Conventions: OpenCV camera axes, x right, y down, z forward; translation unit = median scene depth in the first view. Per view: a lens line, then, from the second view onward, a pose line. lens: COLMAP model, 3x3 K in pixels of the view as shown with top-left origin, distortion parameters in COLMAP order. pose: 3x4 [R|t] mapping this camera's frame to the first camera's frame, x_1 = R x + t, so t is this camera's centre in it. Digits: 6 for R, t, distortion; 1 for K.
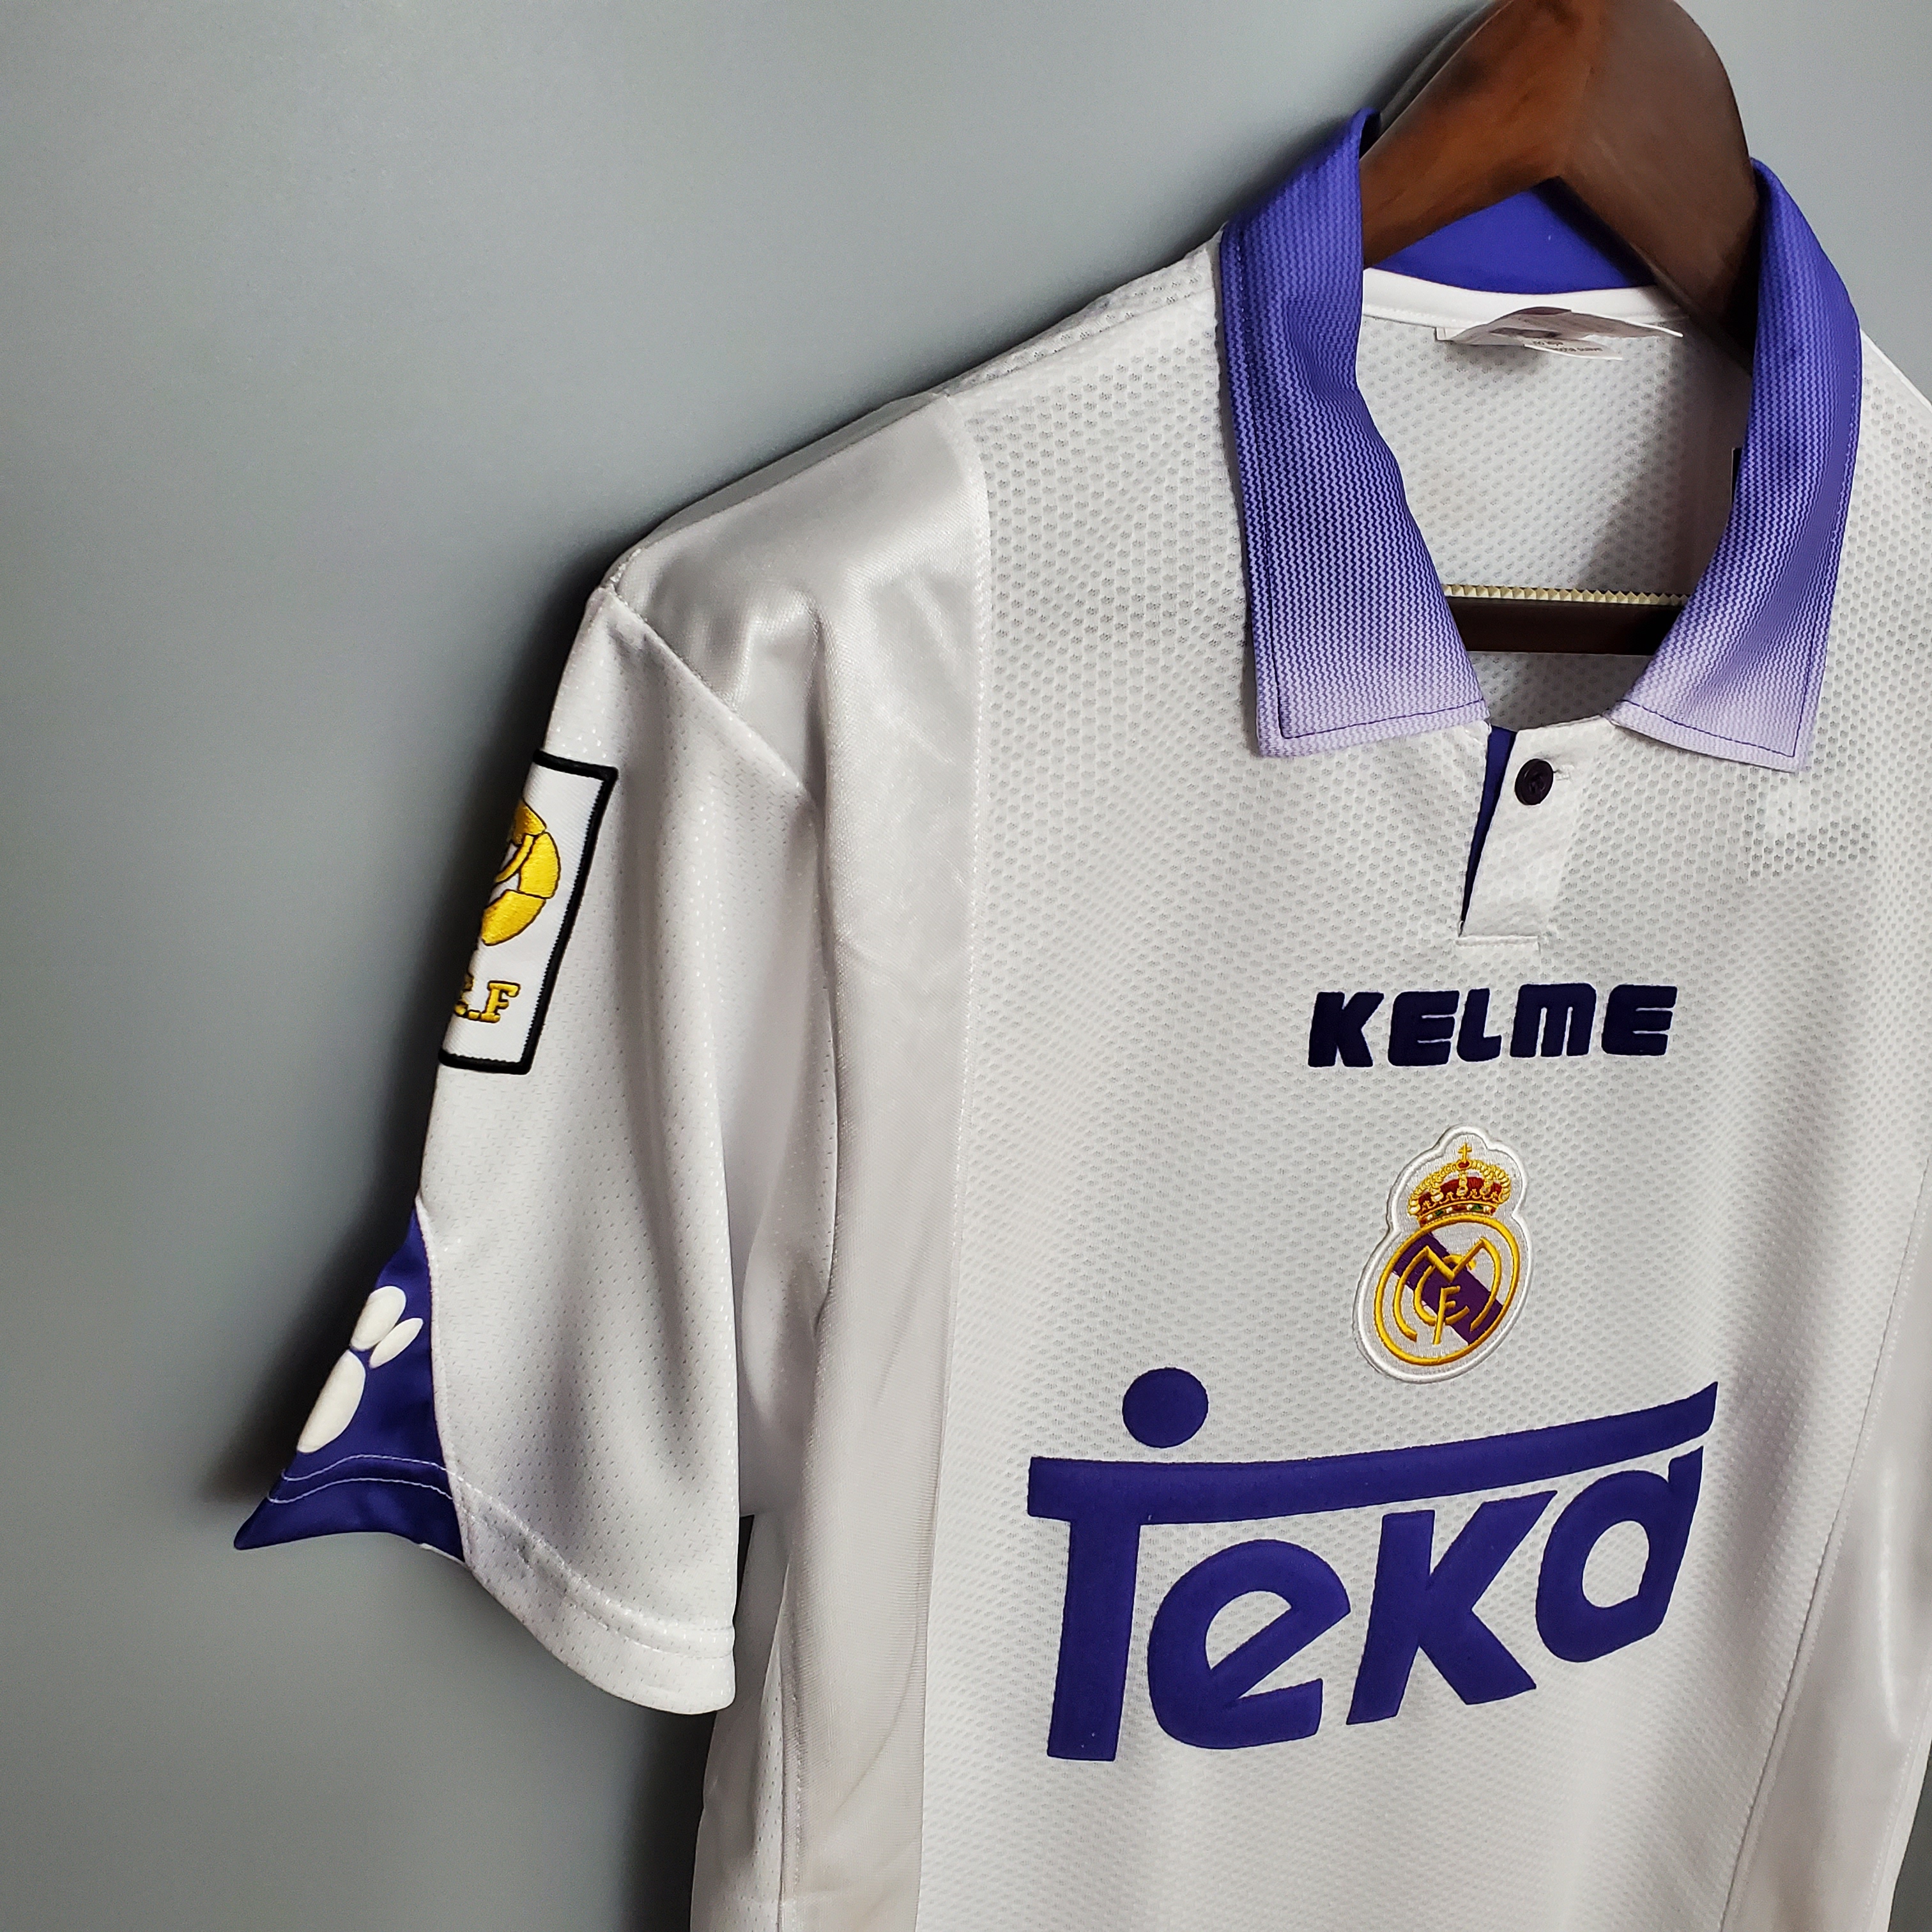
lens RADIAL K [[2111.8, 0, 976.4], [0, 2111.8, 932.4], [0, 0, 1]] dist [0.207821, -0.896500]
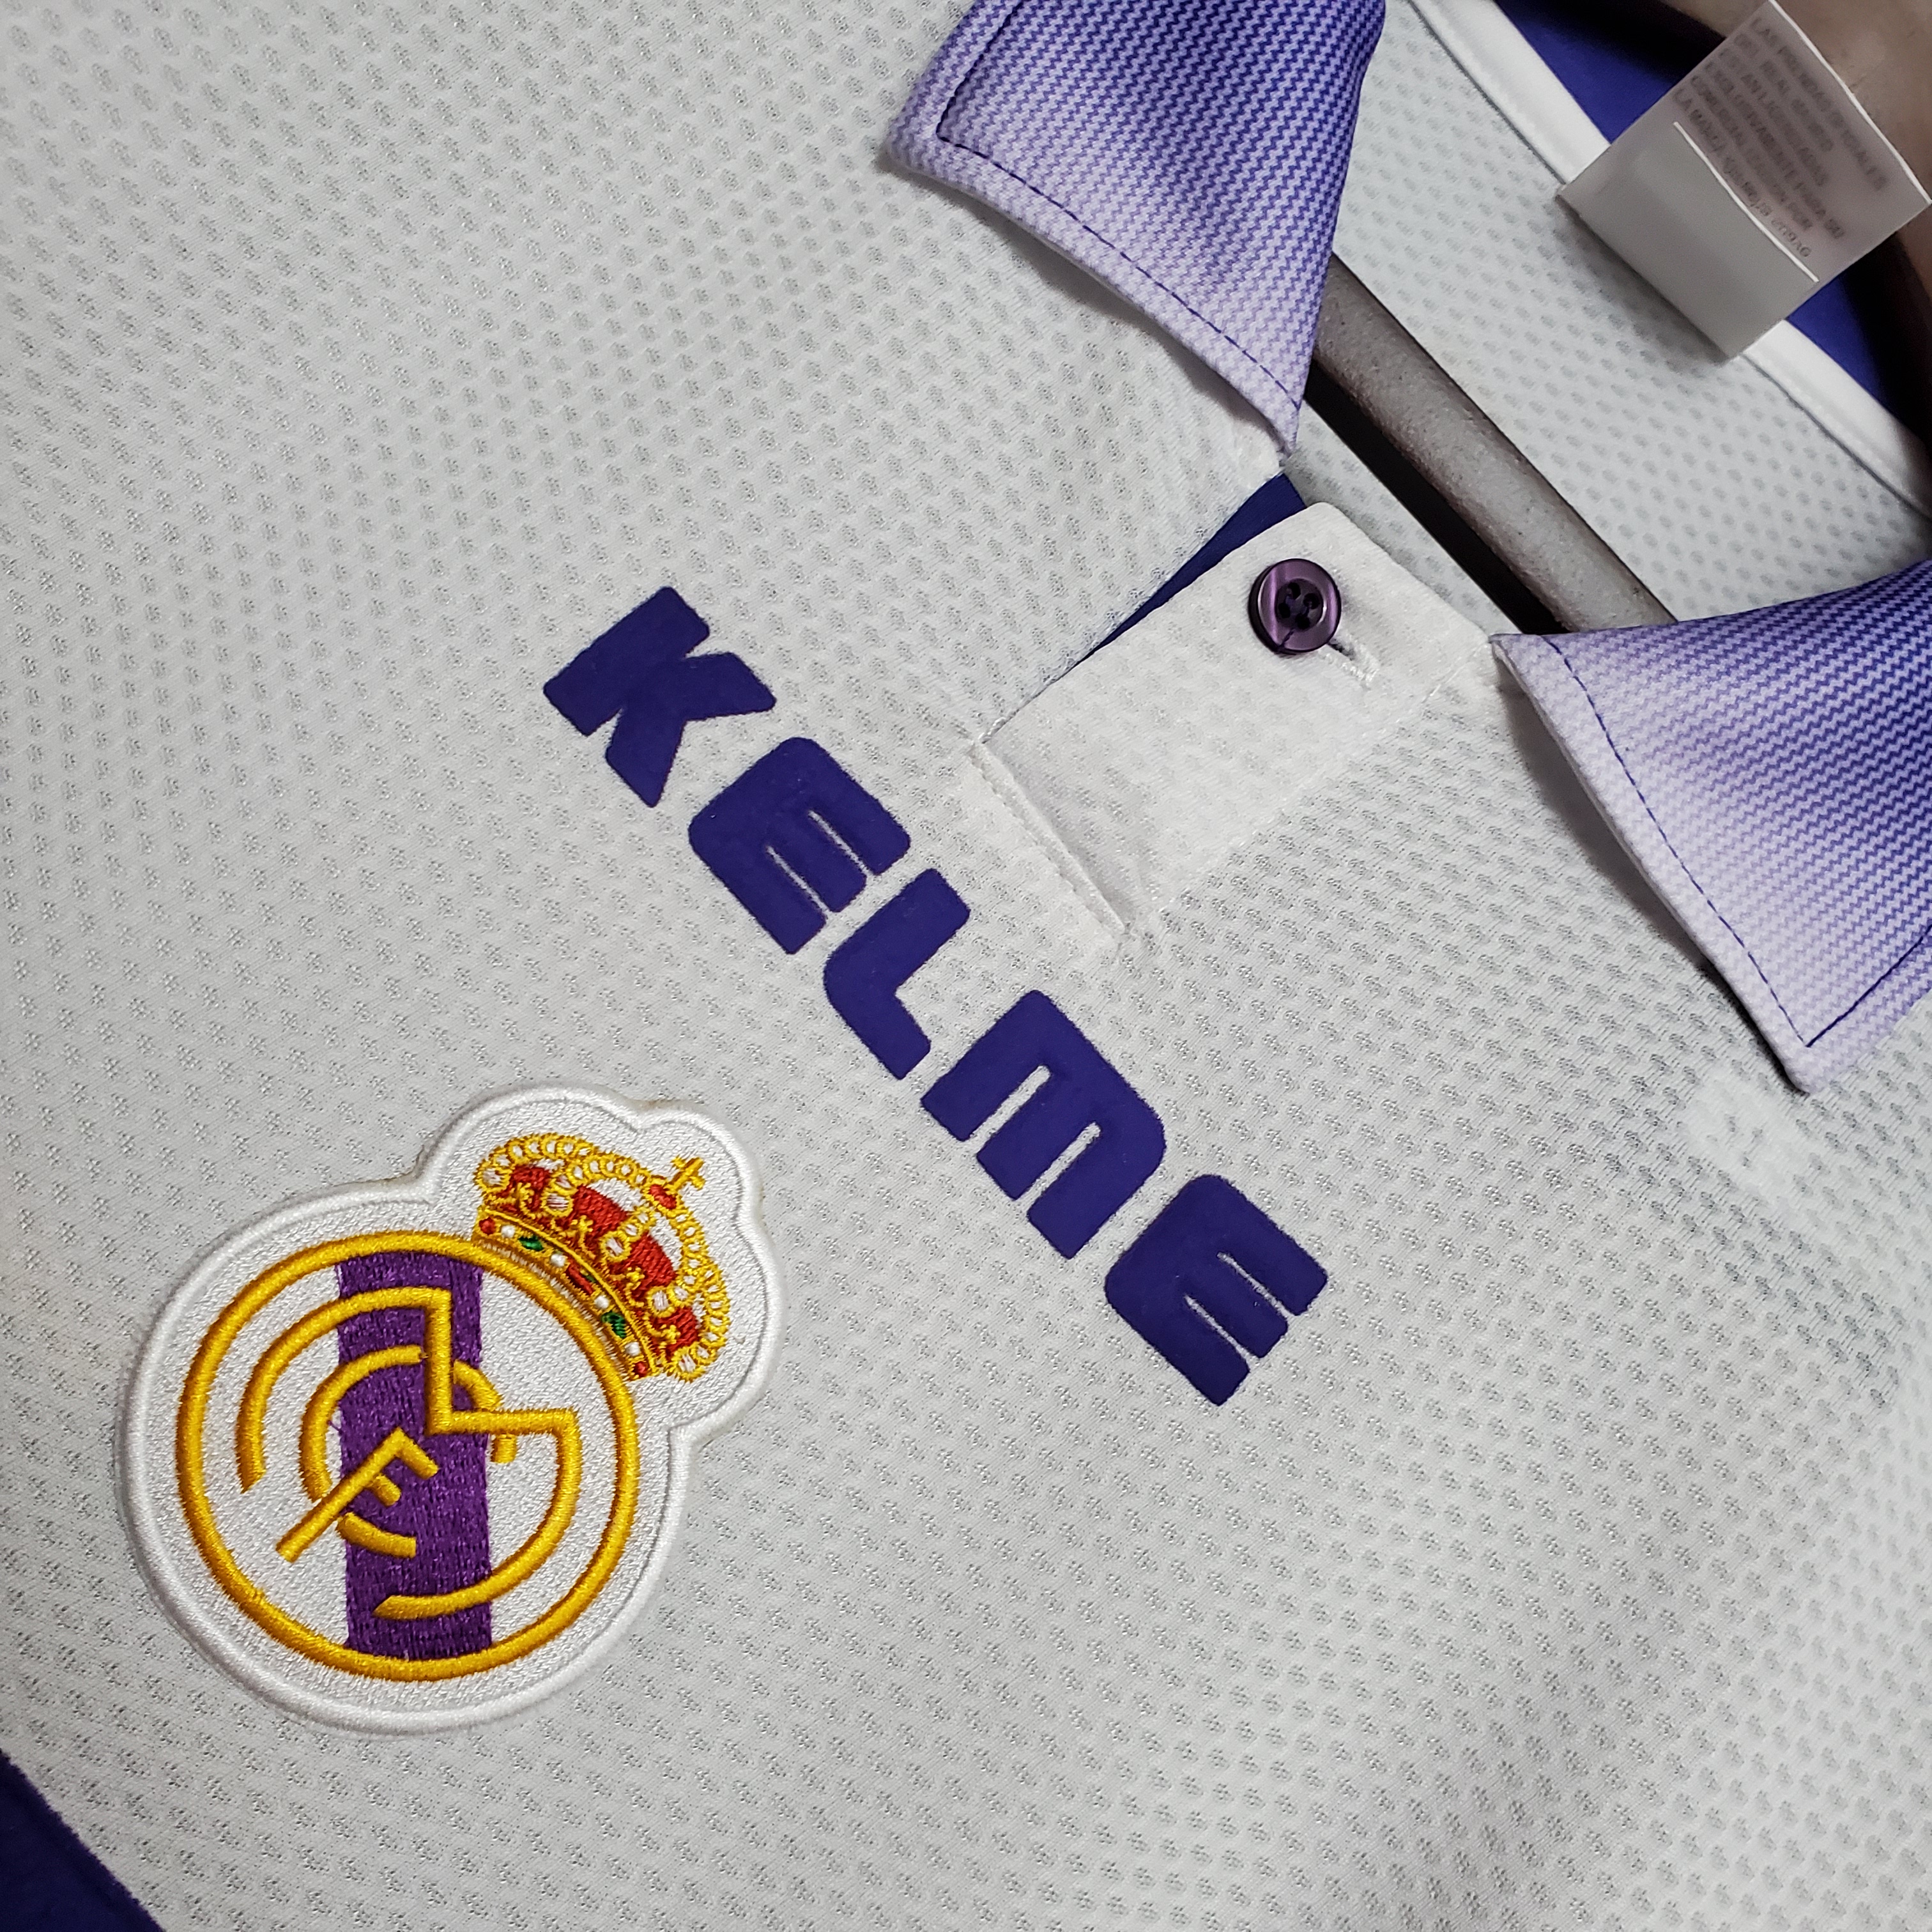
lens RADIAL K [[2111.8, 0, 976.4], [0, 2111.8, 932.4], [0, 0, 1]] dist [0.207821, -0.896500]
pose [[0.776529, 0.513826, -0.364671, 0.396362], [-0.624177, 0.548269, -0.556600, 0.269263], [-0.086058, 0.659836, 0.746465, 0.654119]]
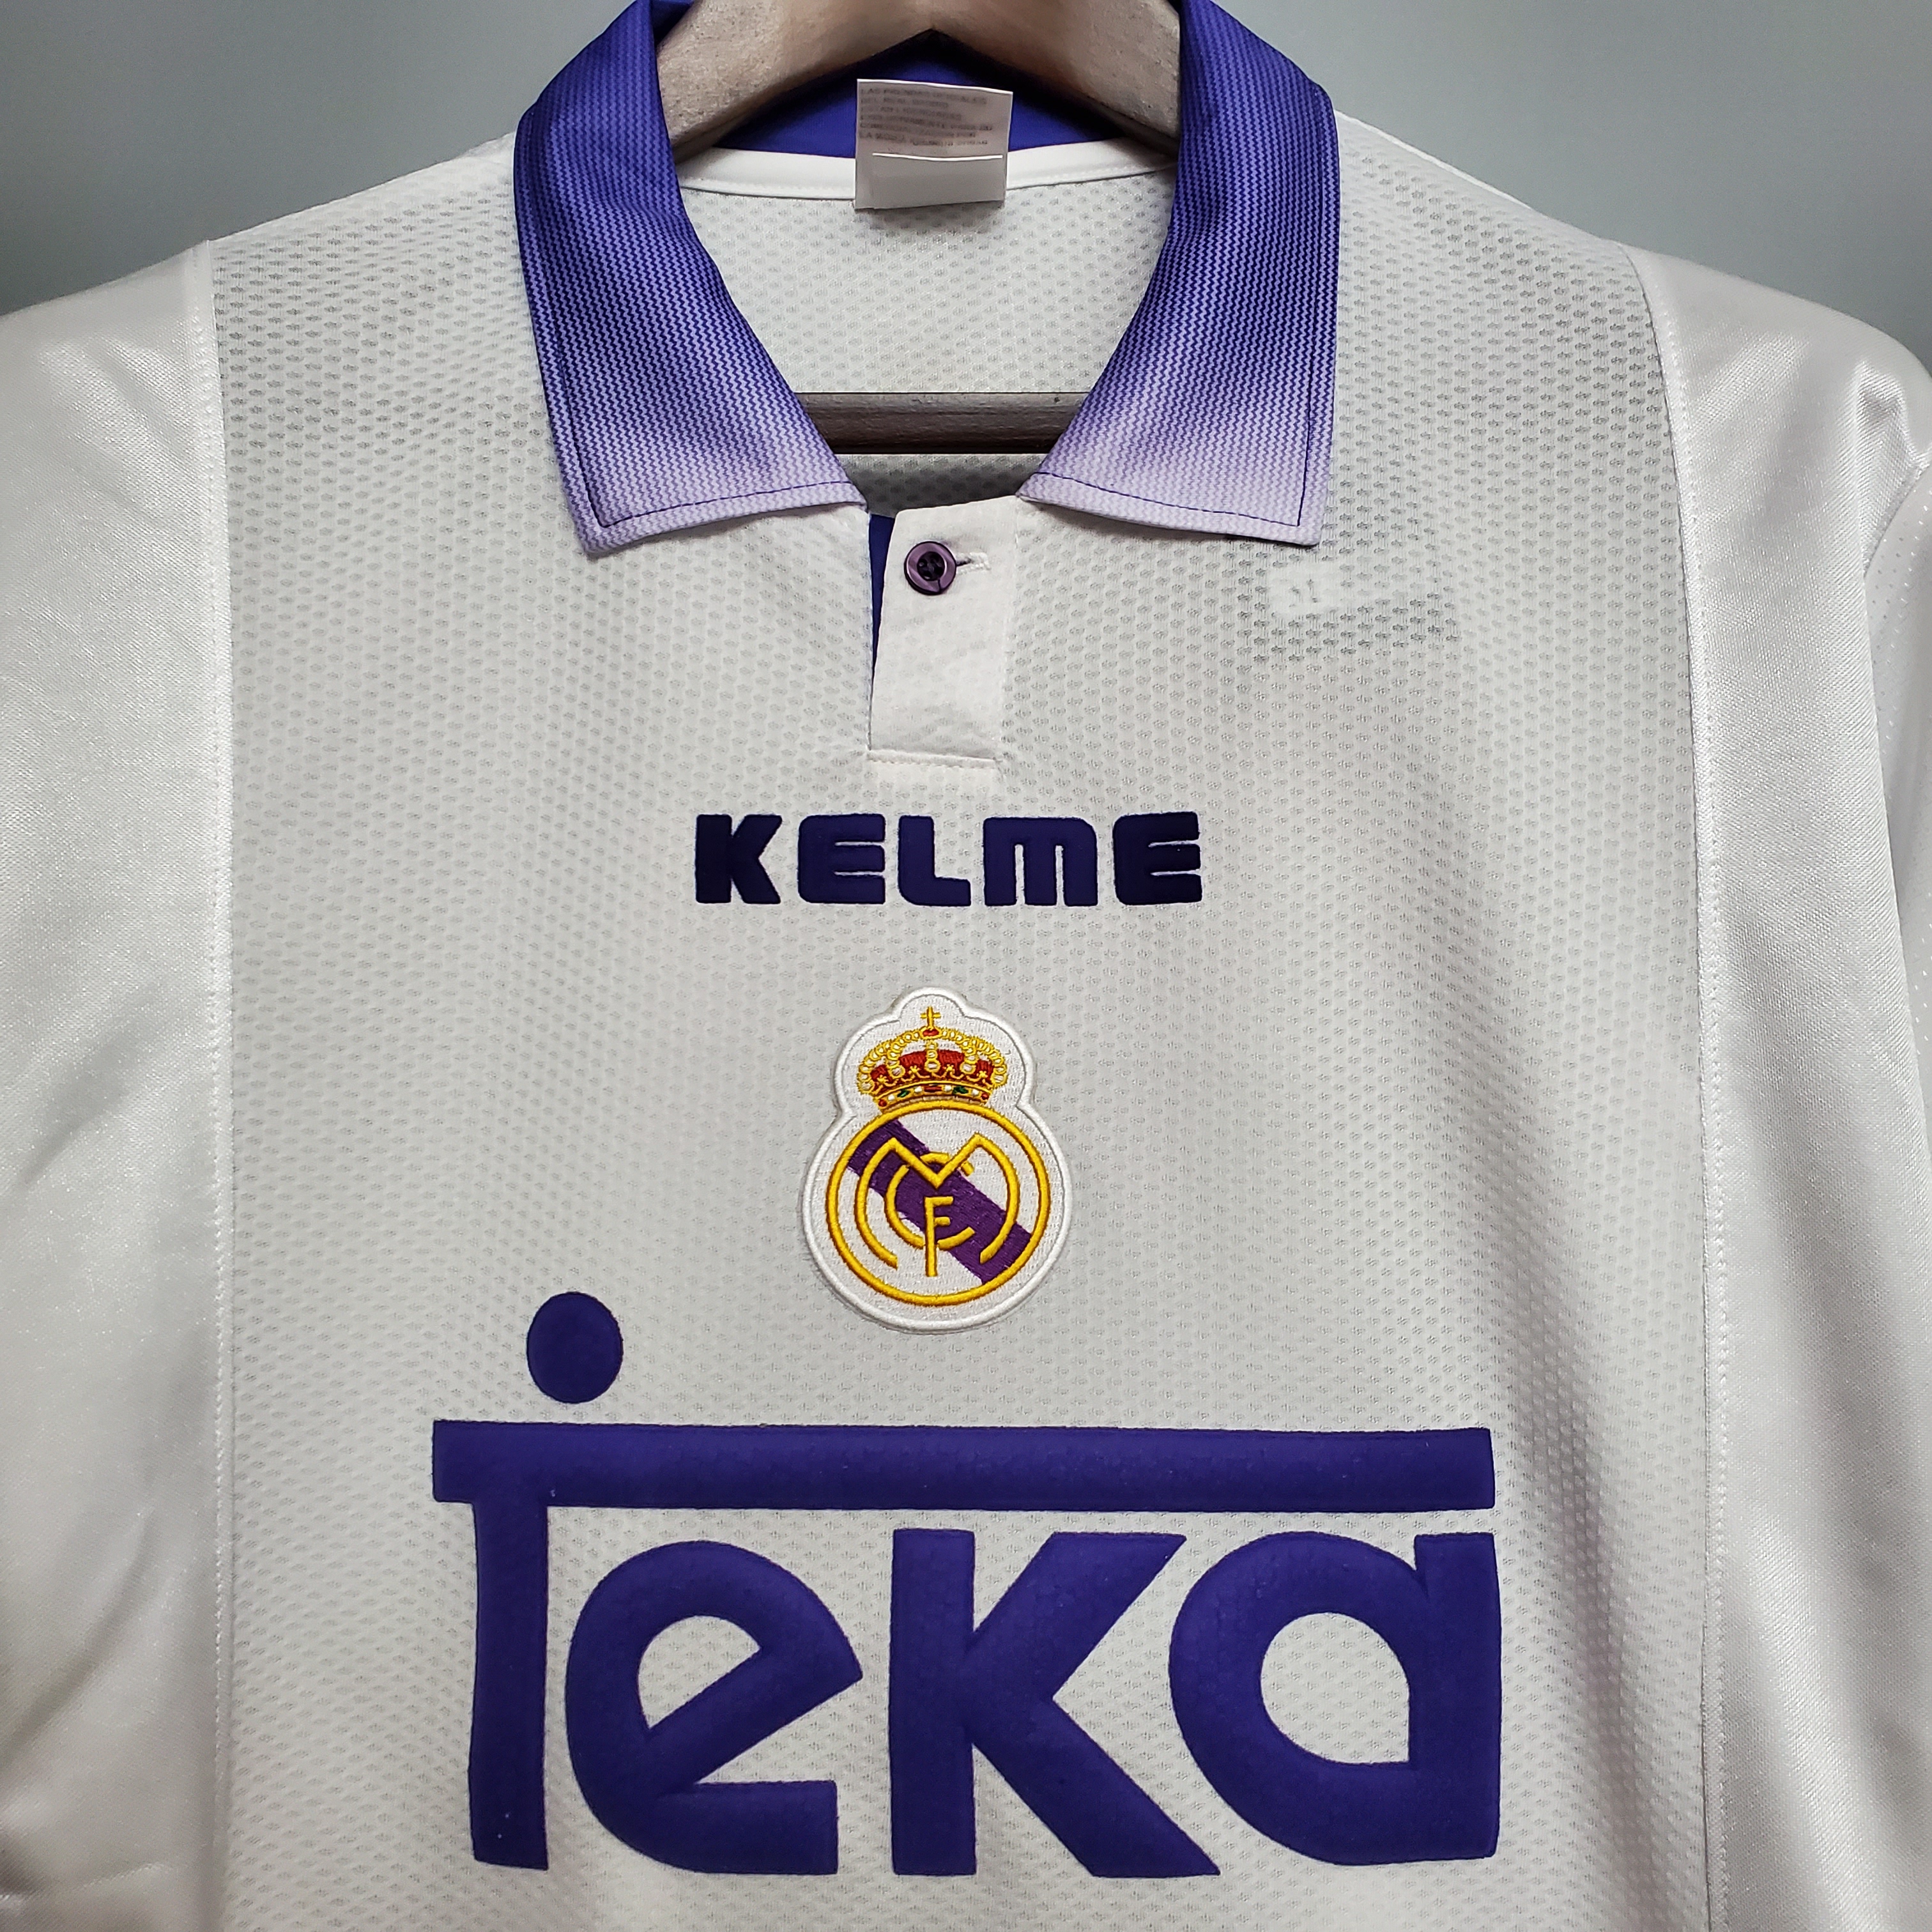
lens RADIAL K [[2111.8, 0, 976.4], [0, 2111.8, 932.4], [0, 0, 1]] dist [0.207821, -0.896500]
pose [[0.906663, -0.162581, -0.389267, 0.565066], [-0.023509, 0.901845, -0.431420, 0.422551], [0.421200, 0.400304, 0.813847, 0.328828]]
